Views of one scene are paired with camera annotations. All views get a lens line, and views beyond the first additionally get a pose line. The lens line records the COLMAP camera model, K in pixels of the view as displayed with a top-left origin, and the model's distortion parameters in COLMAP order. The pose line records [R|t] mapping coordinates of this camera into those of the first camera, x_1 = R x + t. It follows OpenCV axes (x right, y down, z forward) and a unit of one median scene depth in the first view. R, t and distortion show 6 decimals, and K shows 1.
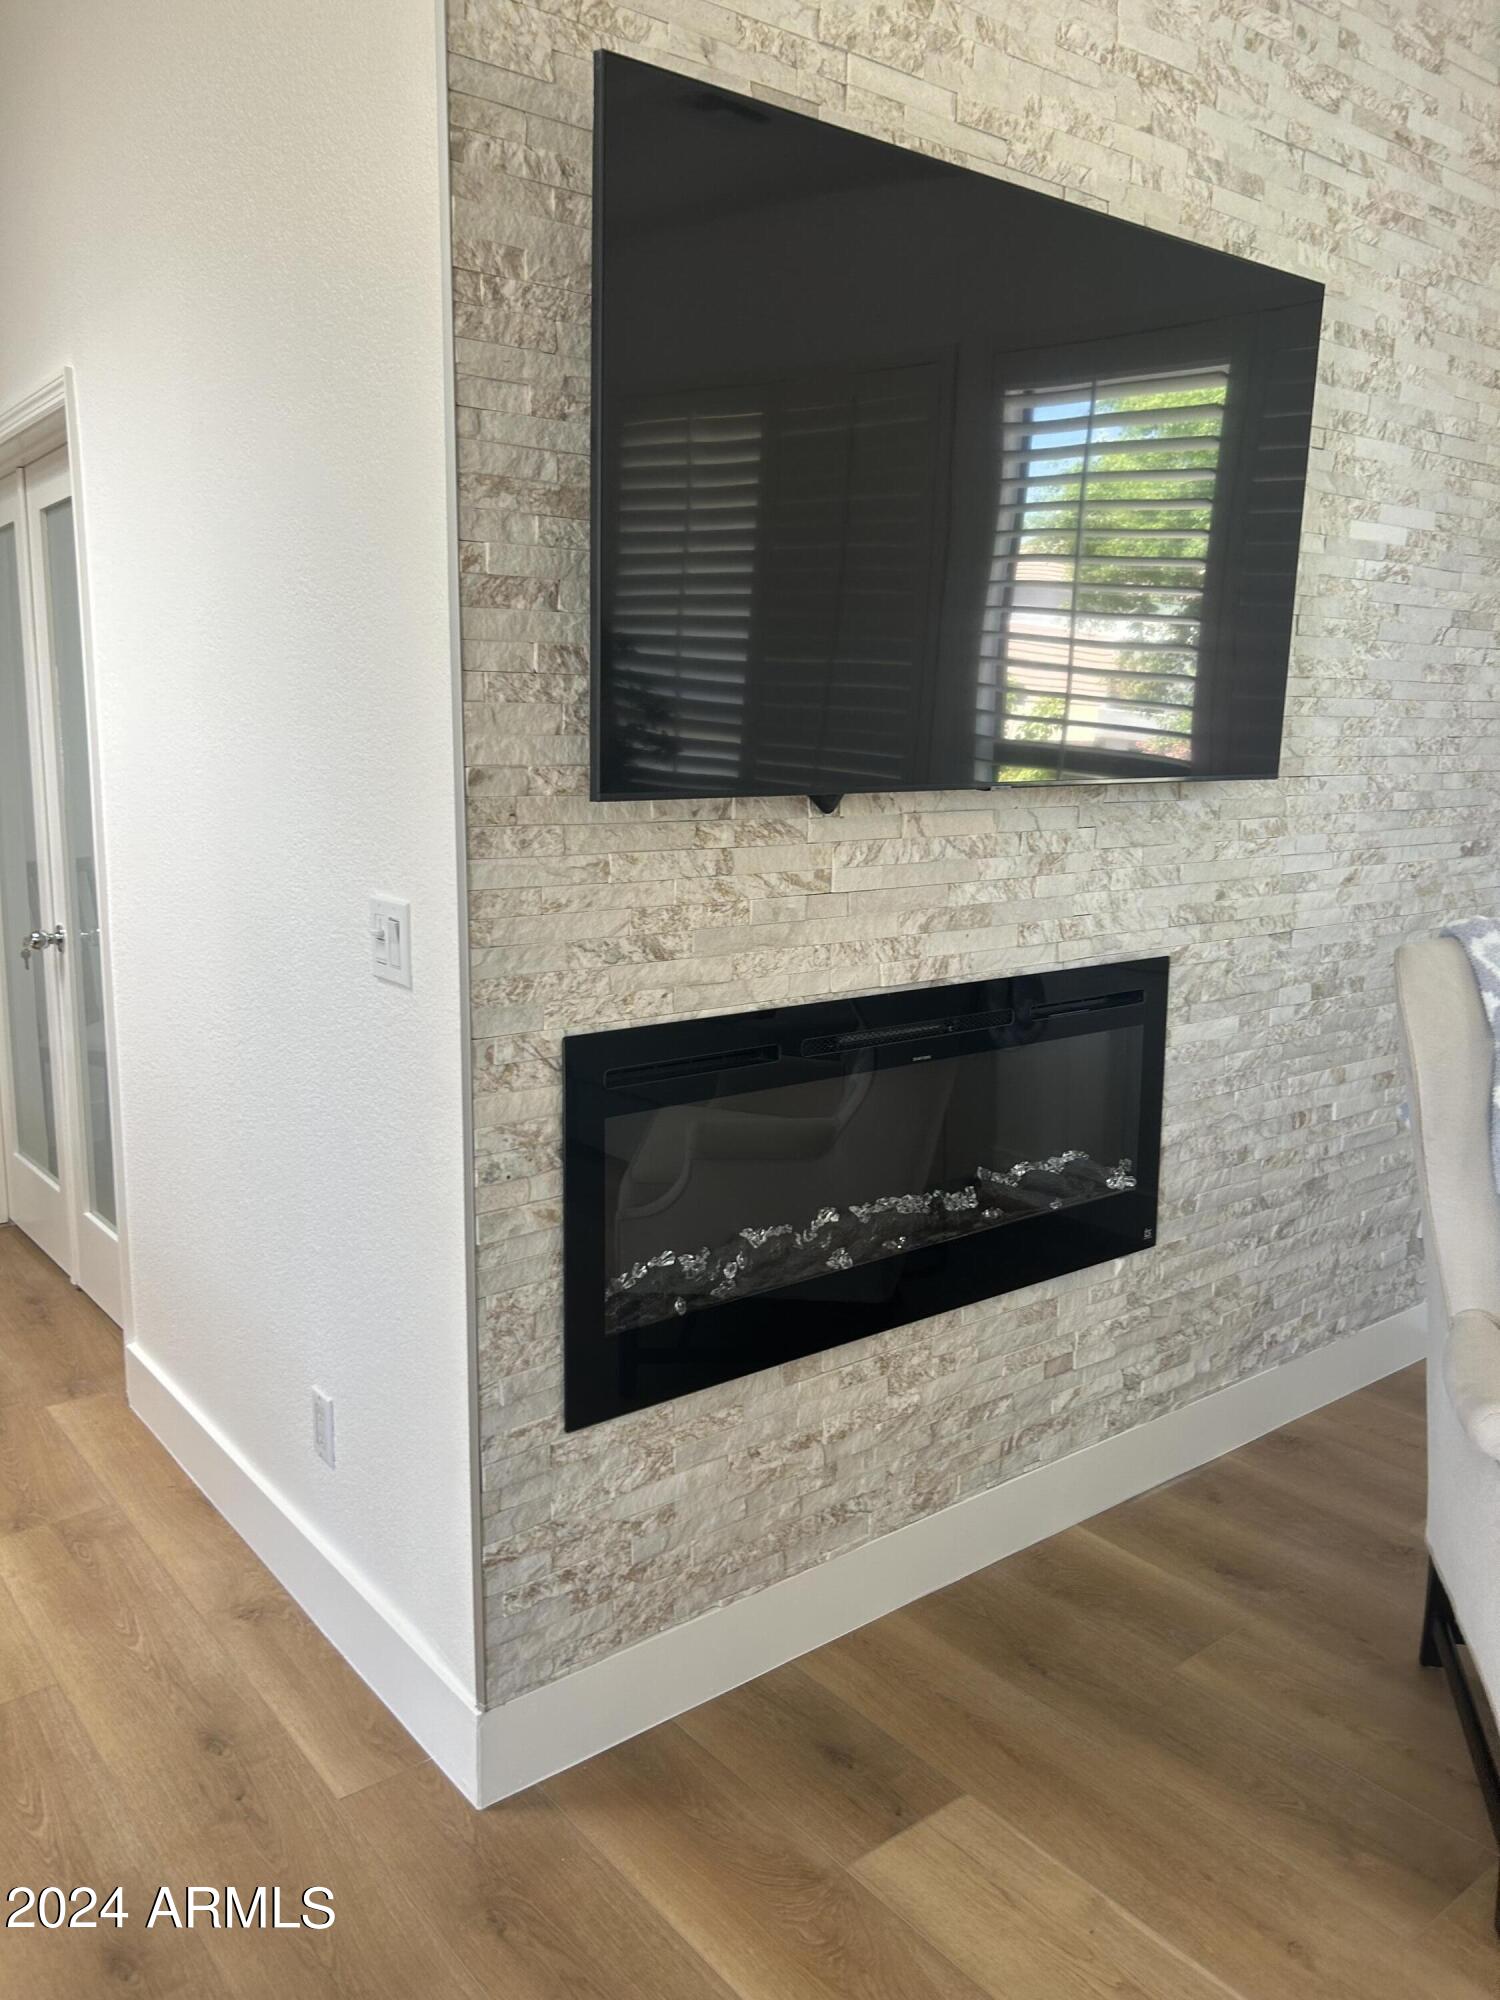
lens RADIAL K [[1513.6, 0, 660.6], [0, 1513.6, 1003.5], [0, 0, 1]] dist [0.060300, -0.096223]
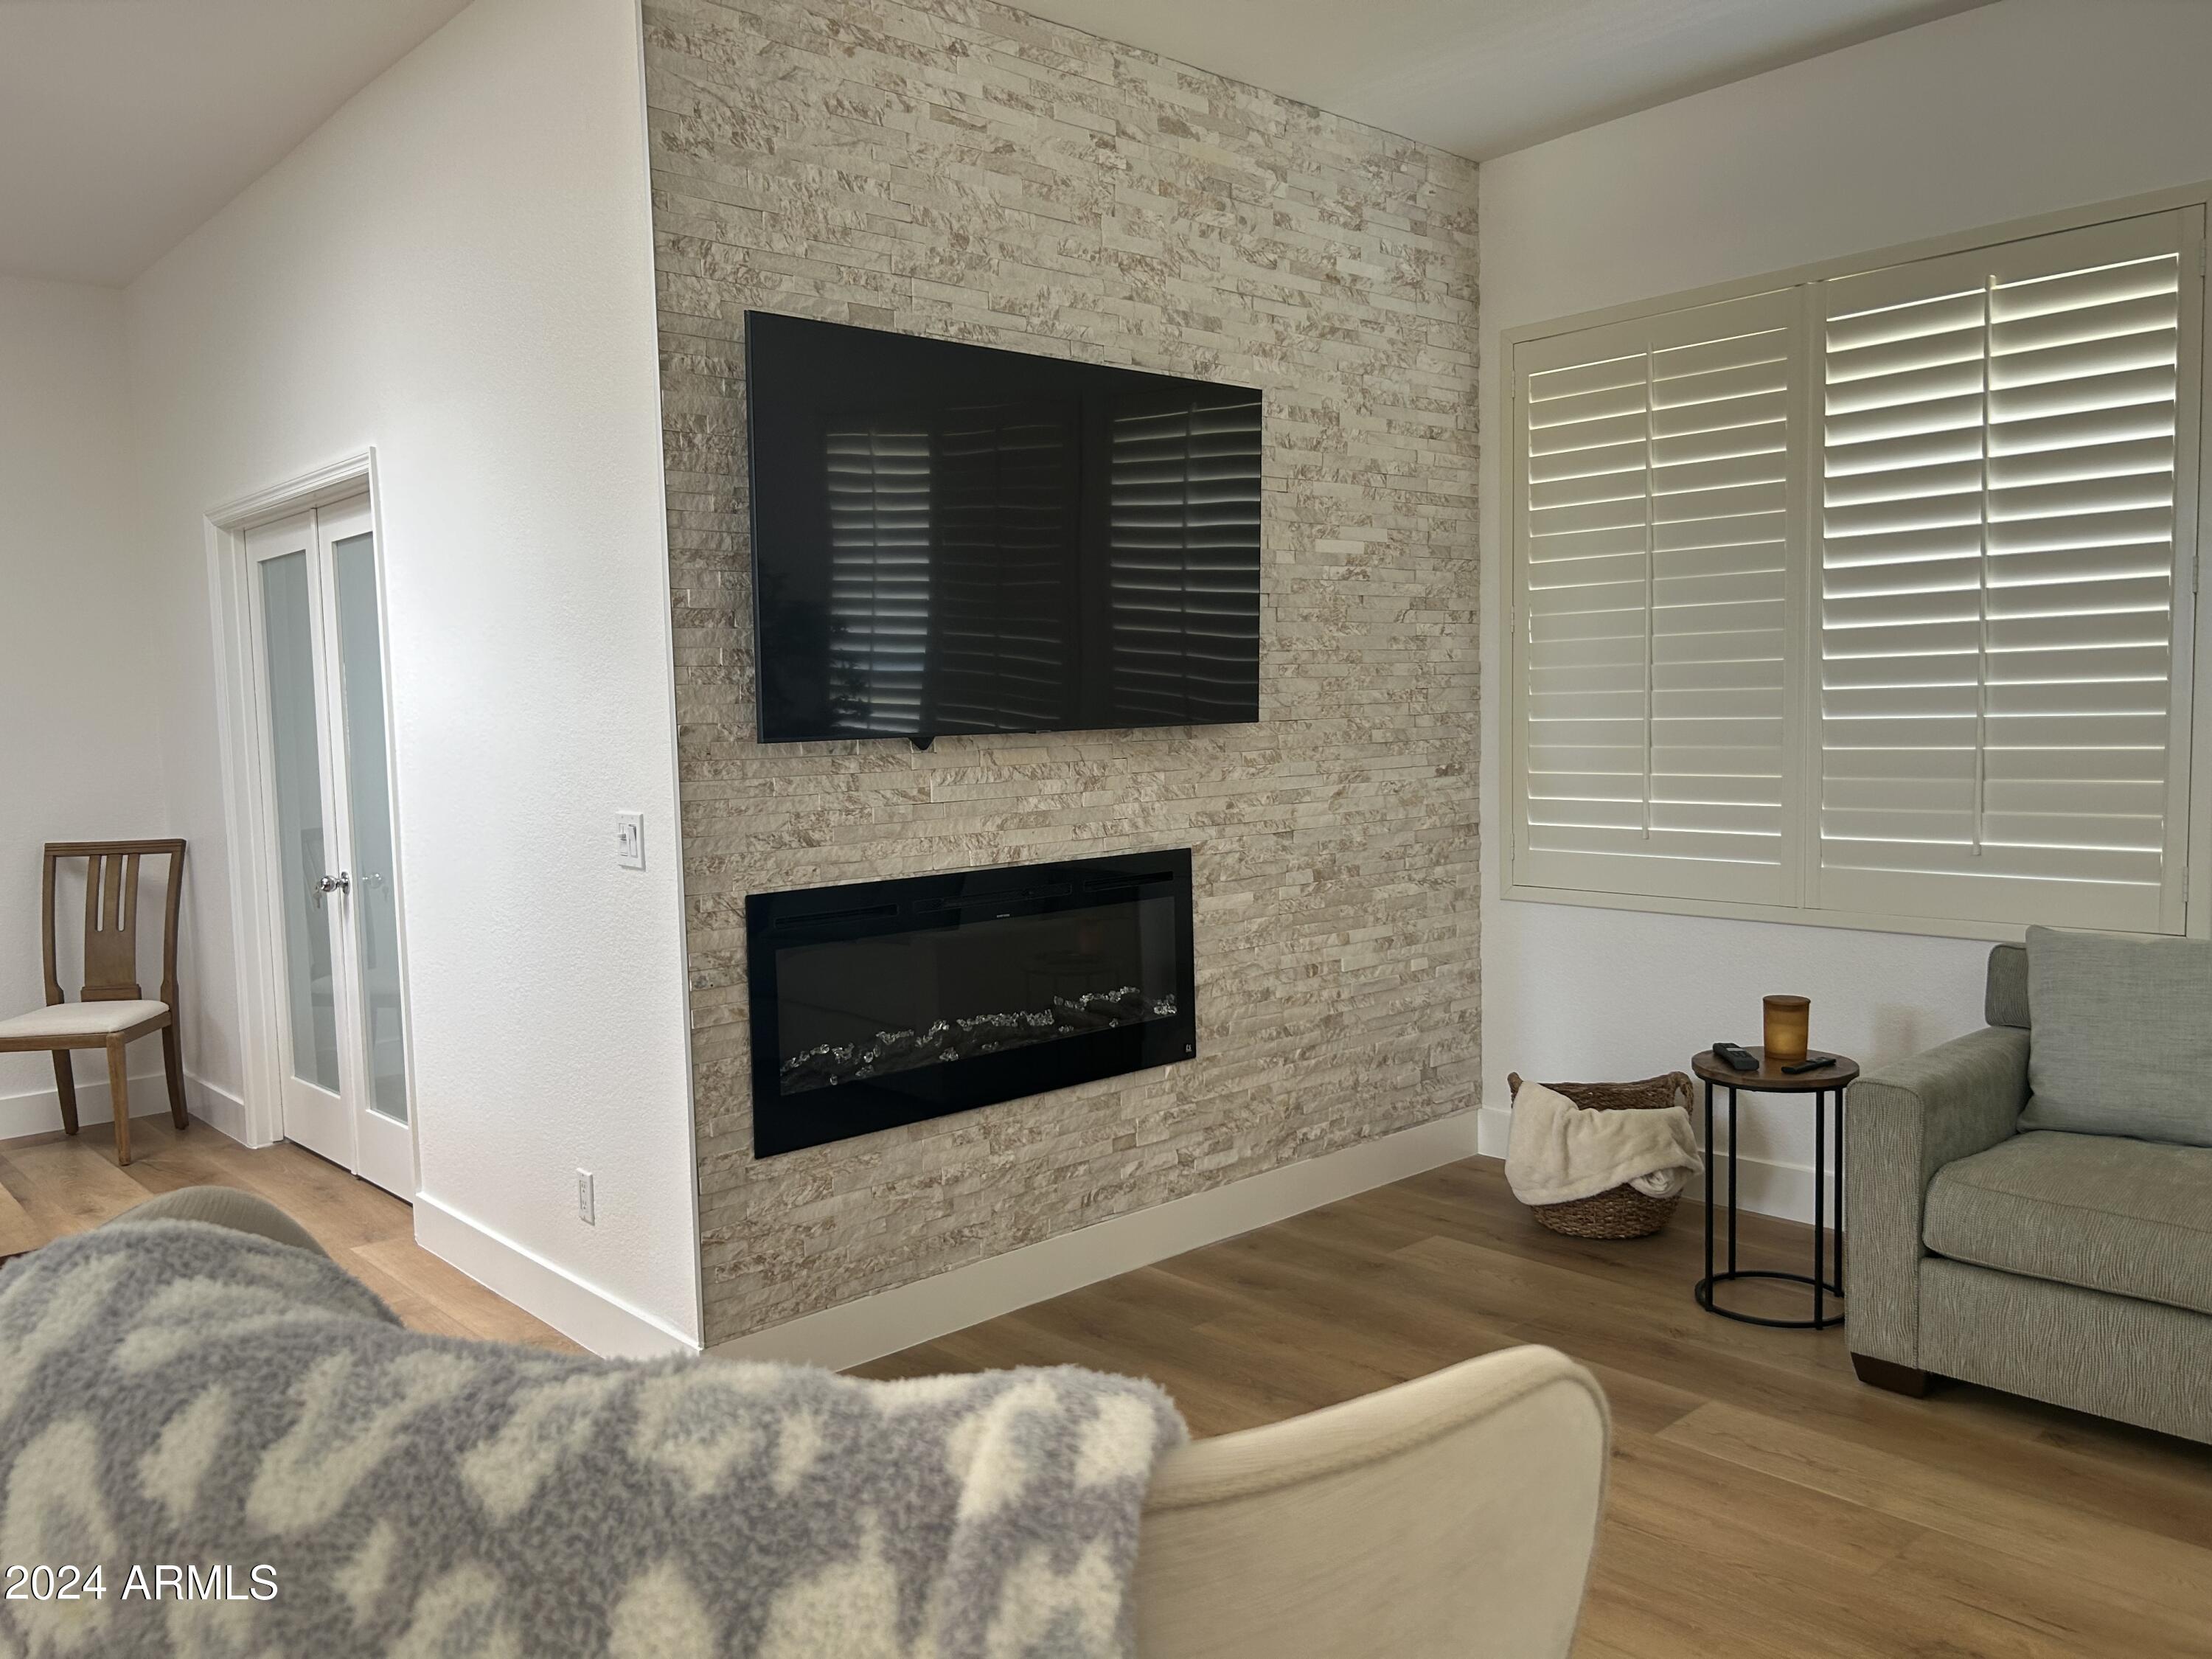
lens RADIAL K [[1675.6, 0, 1063.7], [0, 1675.6, 829.4], [0, 0, 1]] dist [0.049400, -0.061024]
pose [[0.995097, -0.035610, 0.092268, 0.083327], [0.044594, 0.994265, -0.097207, 0.110186], [-0.088278, 0.100845, 0.990978, -0.597717]]
